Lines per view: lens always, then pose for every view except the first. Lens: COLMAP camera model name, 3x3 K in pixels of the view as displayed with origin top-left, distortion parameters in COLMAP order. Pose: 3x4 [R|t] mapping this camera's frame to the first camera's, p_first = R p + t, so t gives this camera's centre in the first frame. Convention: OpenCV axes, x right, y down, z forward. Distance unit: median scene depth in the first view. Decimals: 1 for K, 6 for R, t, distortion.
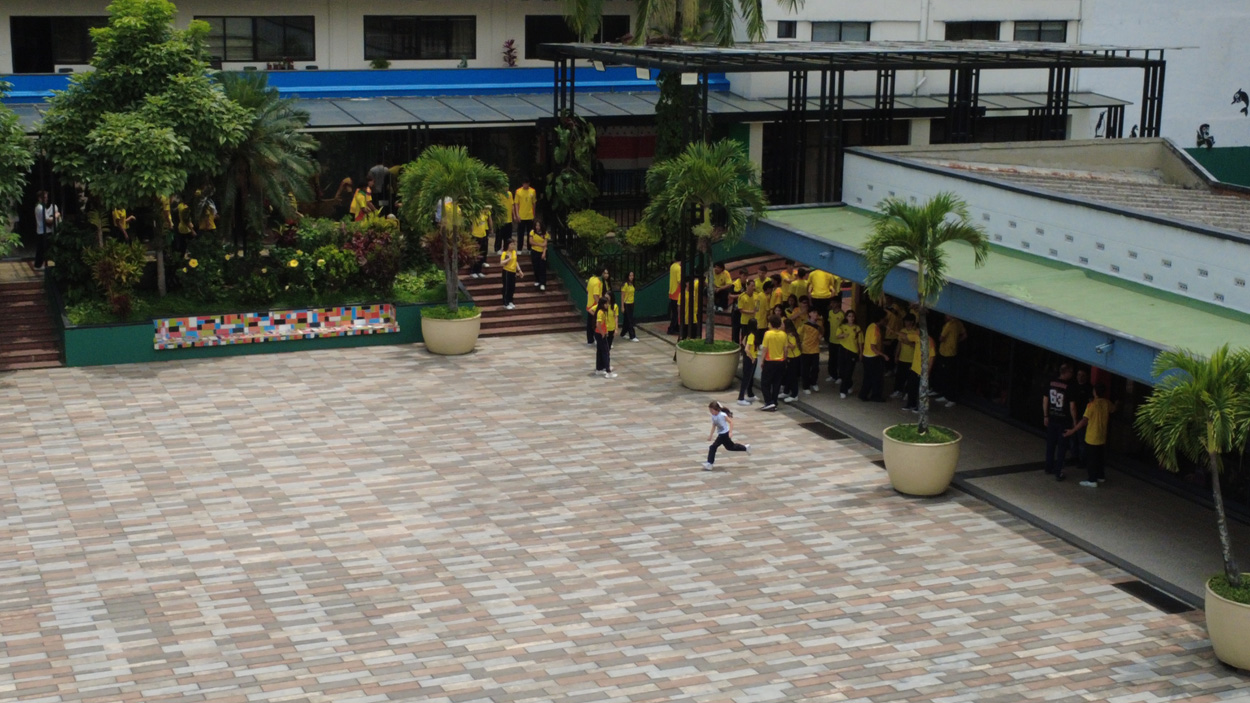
lens RADIAL K [[1834.6, 0, 622.8], [0, 1834.6, 351.9], [0, 0, 1]] dist [-0.033081, 0.183826]
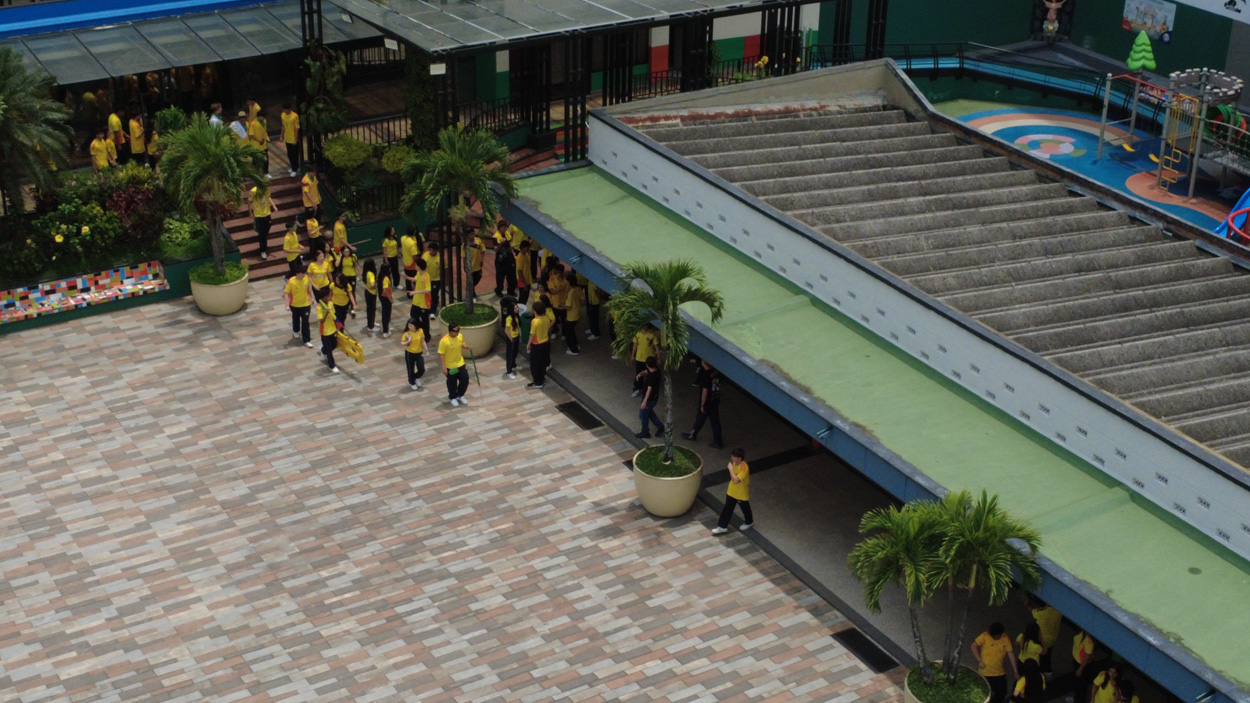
lens RADIAL K [[1834.6, 0, 622.8], [0, 1834.6, 351.9], [0, 0, 1]] dist [-0.033081, 0.183826]
pose [[0.990263, -0.061784, 0.124745, 0.001101], [0.031121, 0.971687, 0.234212, -0.287928], [-0.135683, -0.228050, 0.964149, -0.058115]]
